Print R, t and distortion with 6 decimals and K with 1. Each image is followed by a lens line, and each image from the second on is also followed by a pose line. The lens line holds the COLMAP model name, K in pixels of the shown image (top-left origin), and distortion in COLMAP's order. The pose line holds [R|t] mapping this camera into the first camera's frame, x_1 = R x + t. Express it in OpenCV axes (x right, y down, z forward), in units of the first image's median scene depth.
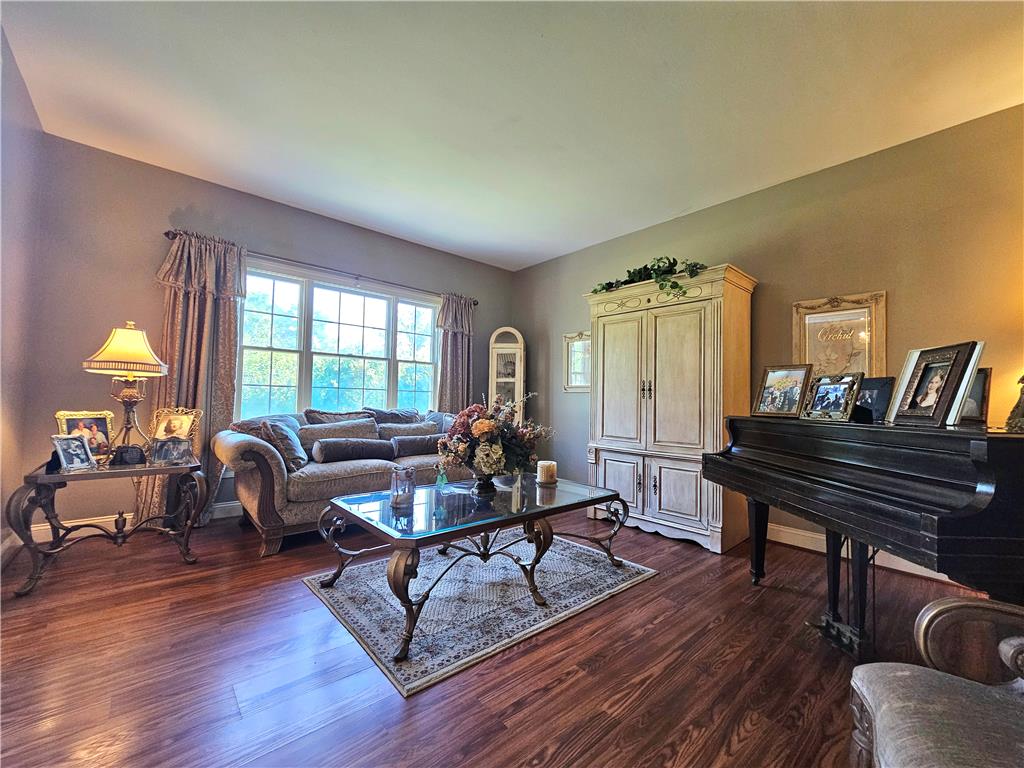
lens RADIAL K [[415.9, 0, 515.6], [0, 415.9, 386.1], [0, 0, 1]] dist [0.001892, -0.001476]
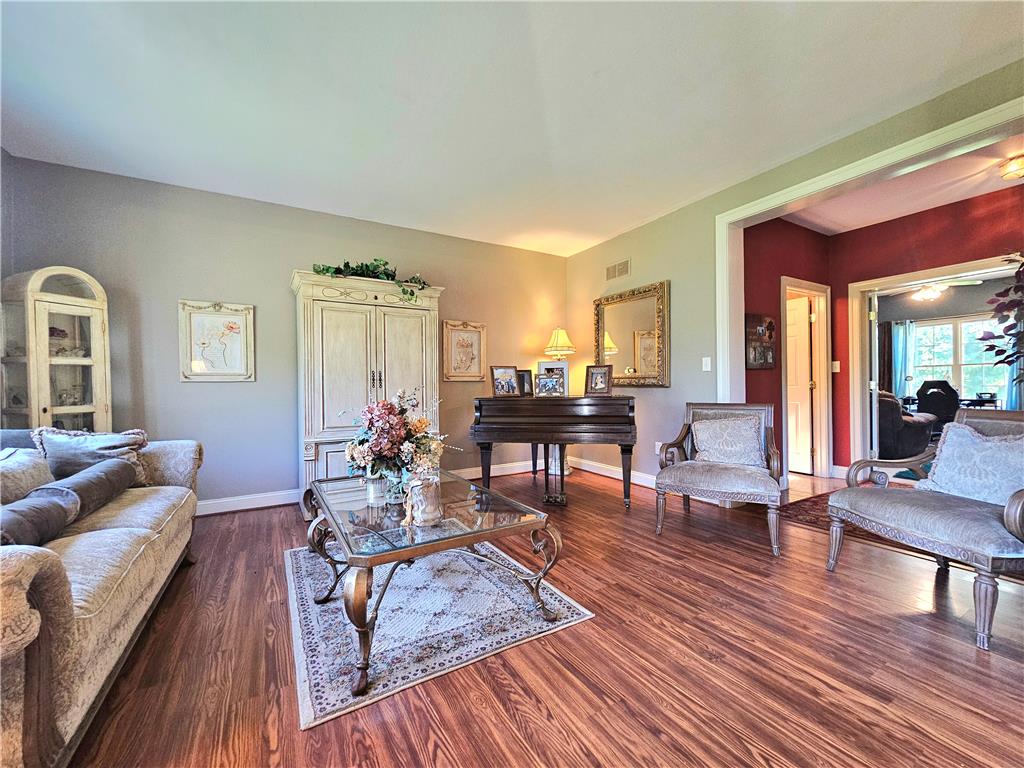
lens RADIAL K [[415.9, 0, 515.7], [0, 415.9, 385.4], [0, 0, 1]] dist [0.001892, -0.001476]
pose [[0.189158, -0.022963, 0.981678, -0.681807], [-0.019666, 0.999437, 0.027167, -0.012784], [-0.981750, -0.024445, 0.188600, 0.428390]]
